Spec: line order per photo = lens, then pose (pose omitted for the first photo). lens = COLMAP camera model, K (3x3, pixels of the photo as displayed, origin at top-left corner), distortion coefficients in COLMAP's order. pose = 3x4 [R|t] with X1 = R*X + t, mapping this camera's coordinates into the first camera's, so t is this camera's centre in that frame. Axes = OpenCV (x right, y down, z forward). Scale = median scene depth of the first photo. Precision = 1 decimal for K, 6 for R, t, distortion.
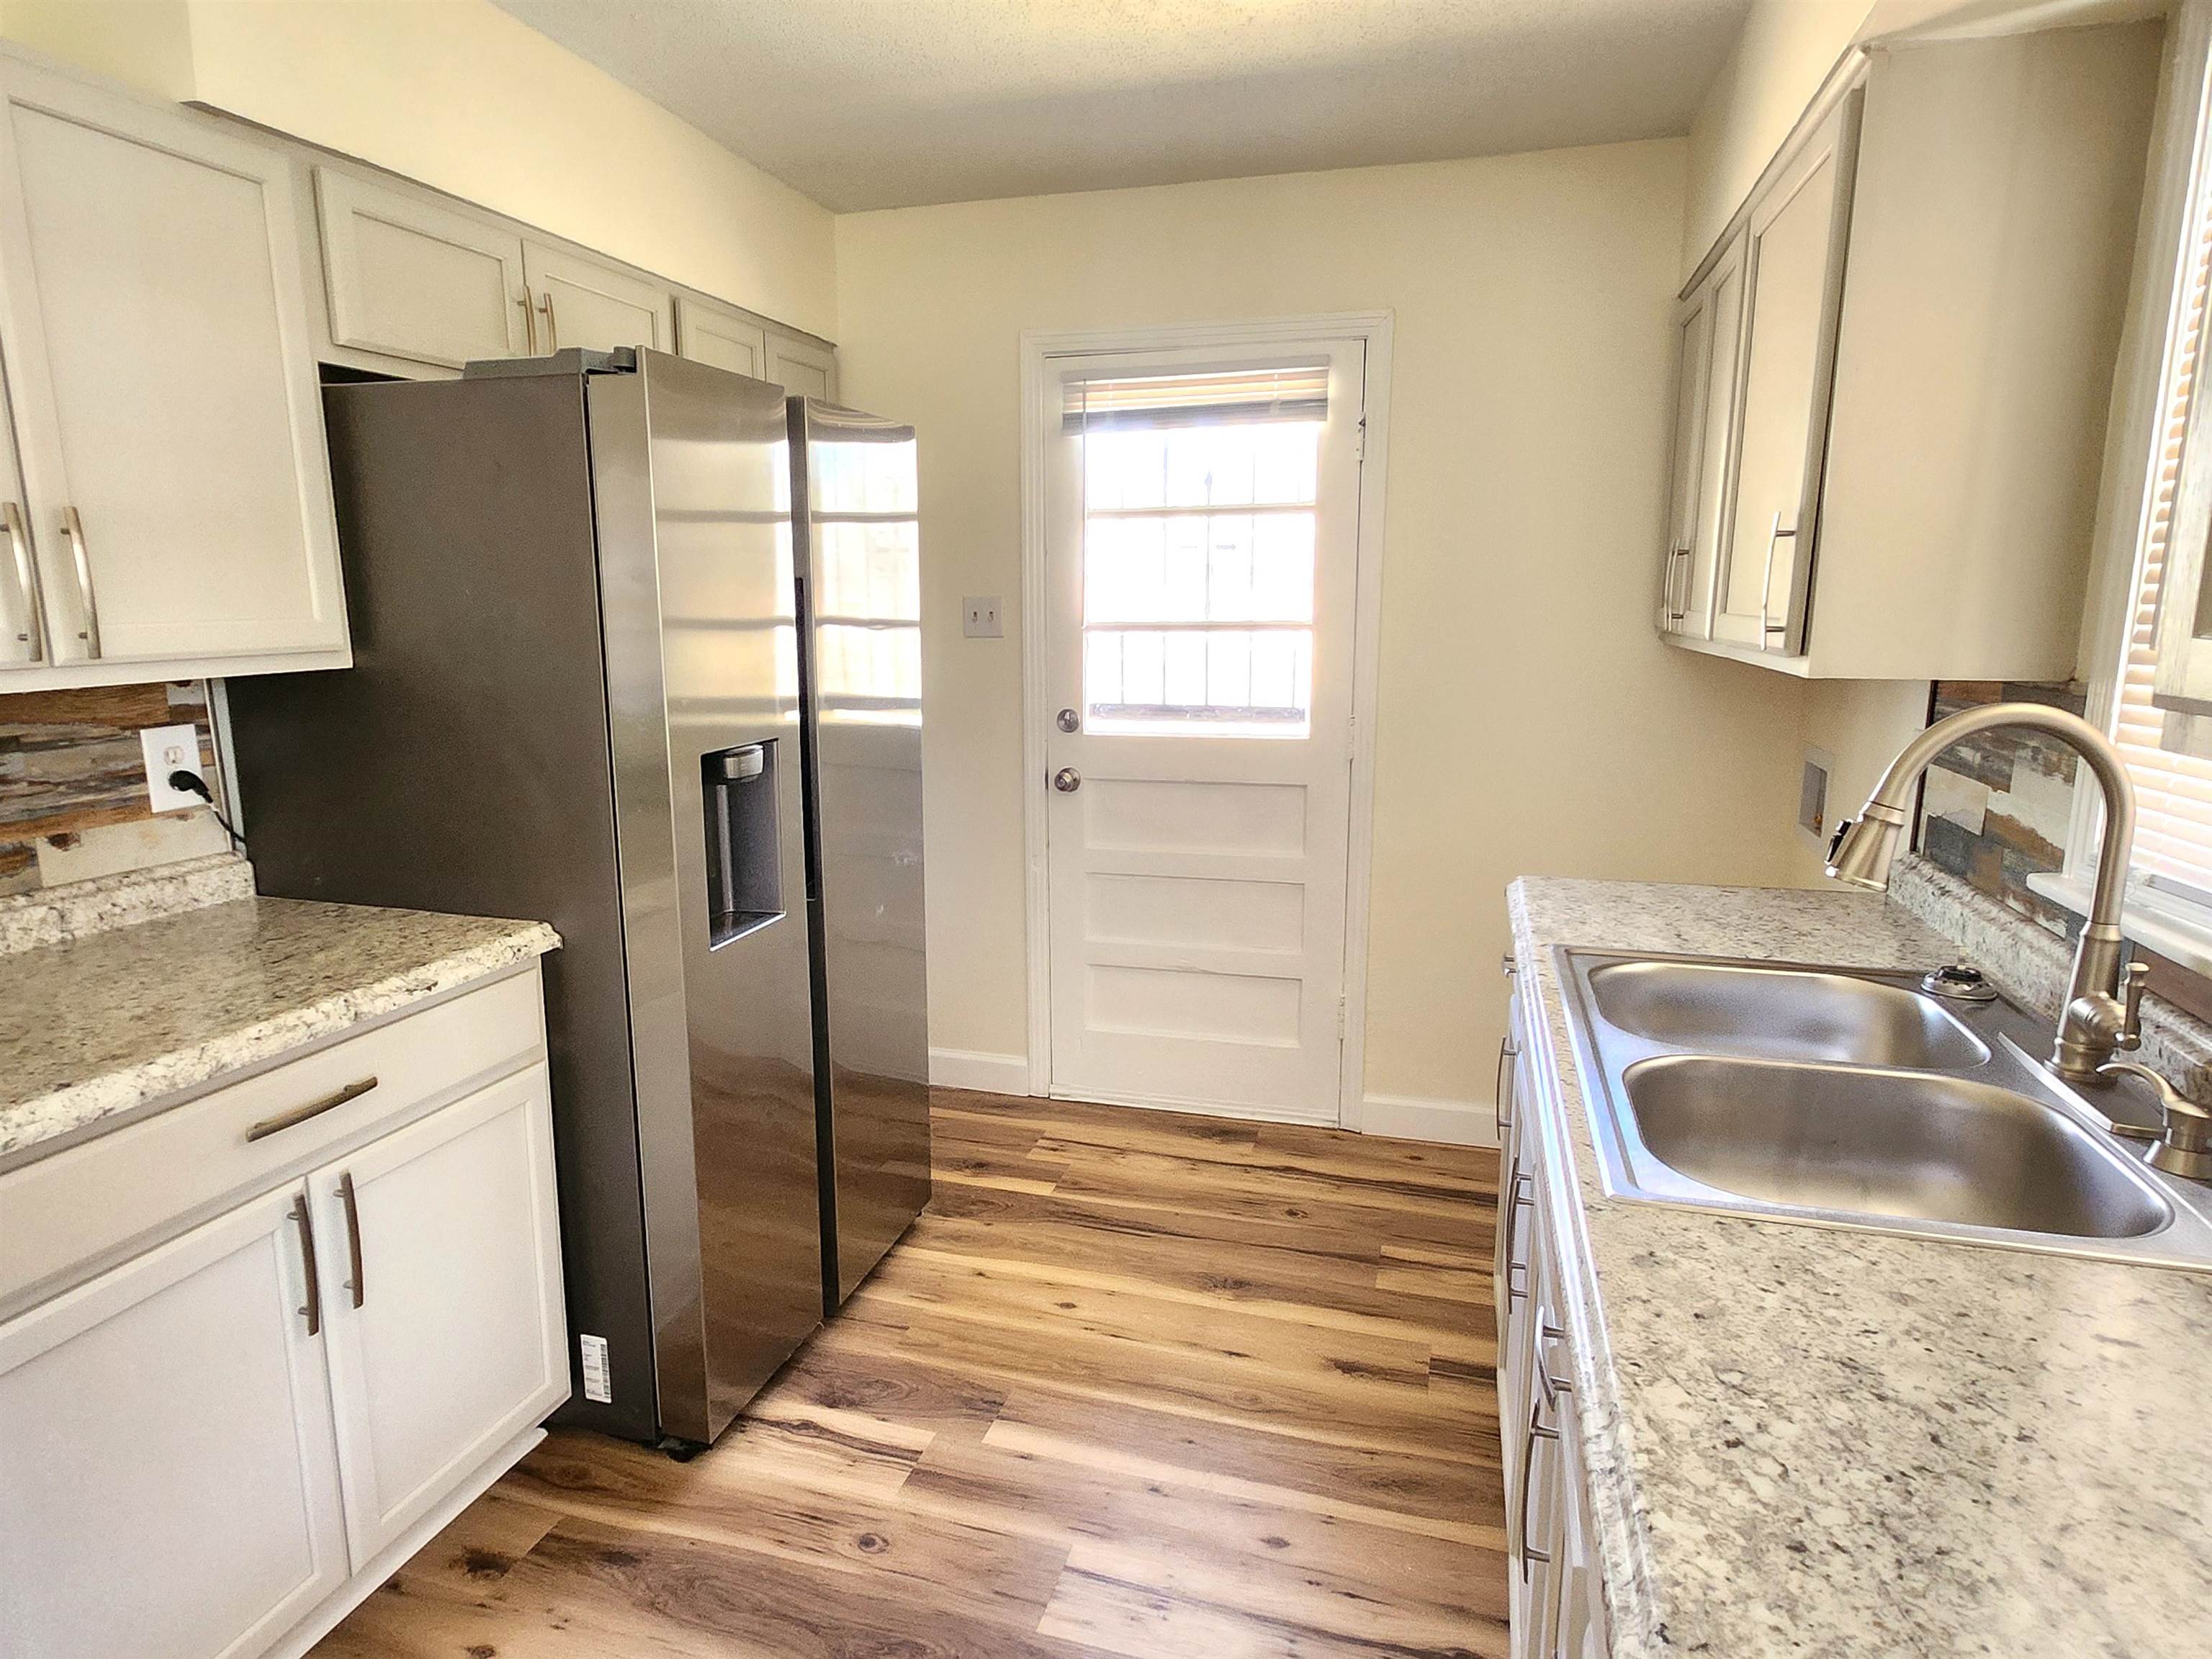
lens RADIAL K [[1264.7, 0, 1106.0], [0, 1264.7, 829.5], [0, 0, 1]] dist [0.005125, 0.001119]
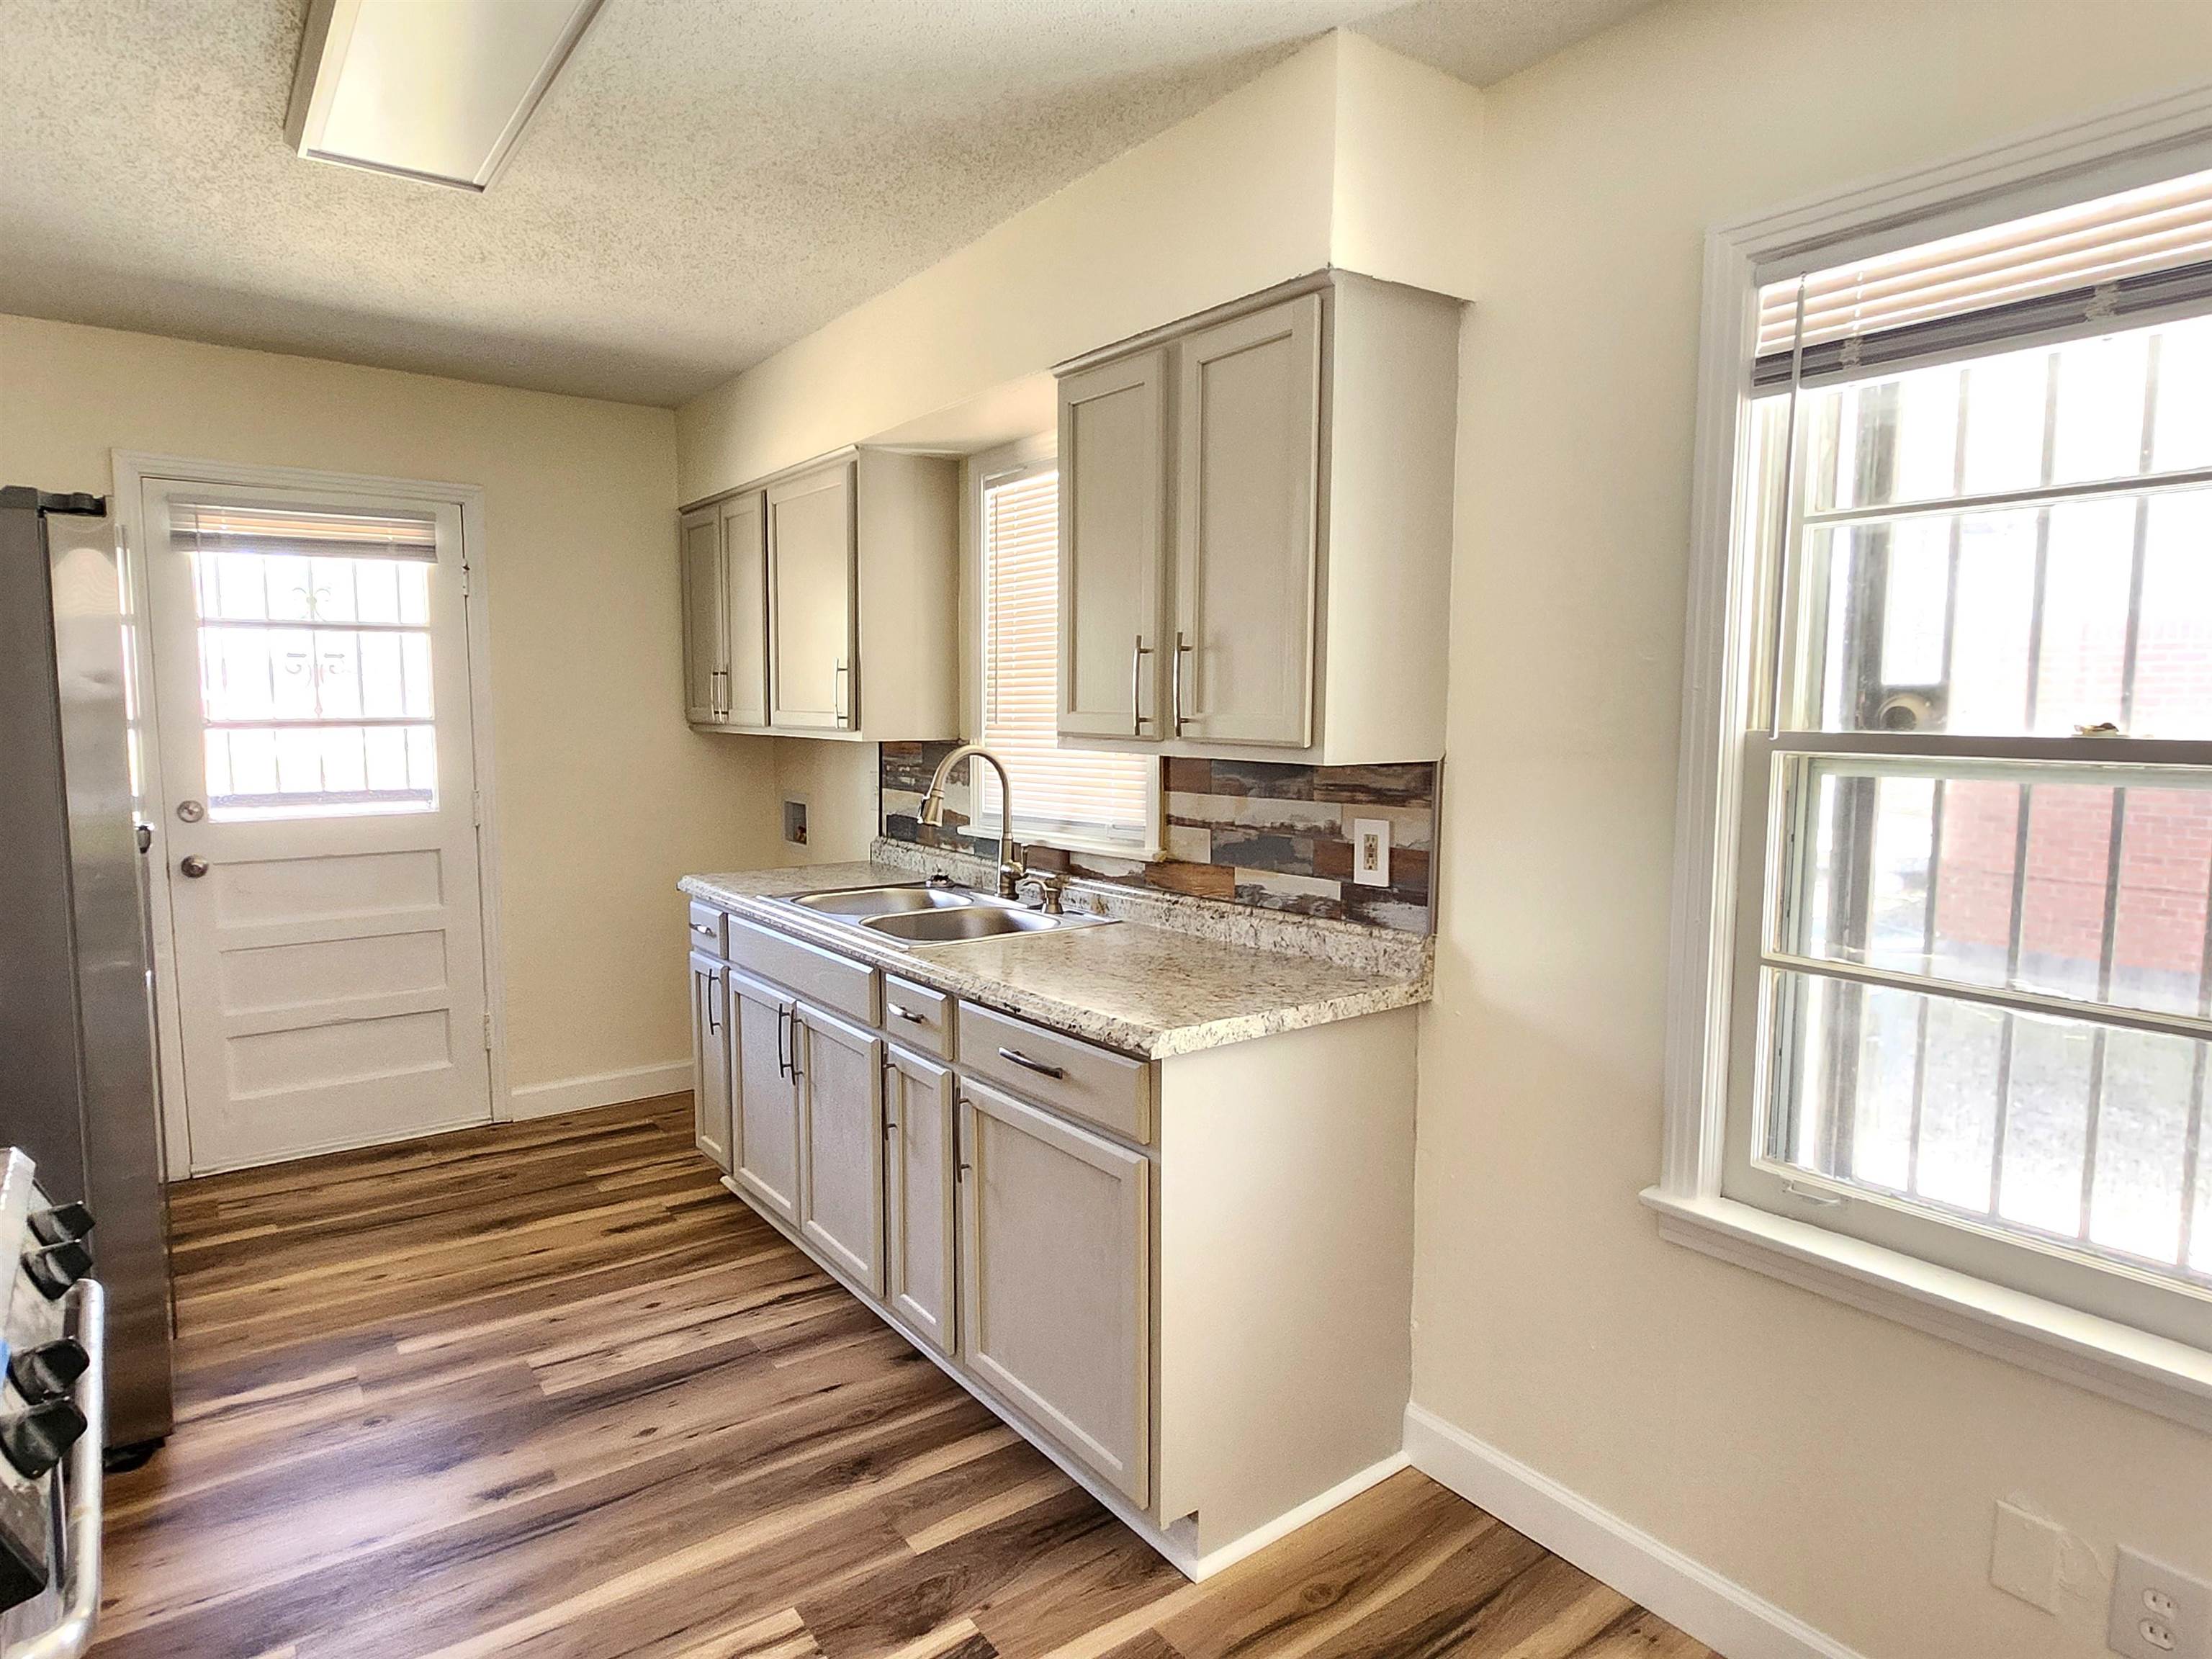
lens RADIAL K [[1264.7, 0, 1106.0], [0, 1264.7, 829.5], [0, 0, 1]] dist [0.005125, 0.001119]
pose [[0.603631, -0.076614, 0.793574, -0.461425], [0.138357, 0.990336, -0.009630, 0.051451], [-0.785167, 0.115610, 0.608397, -0.285591]]
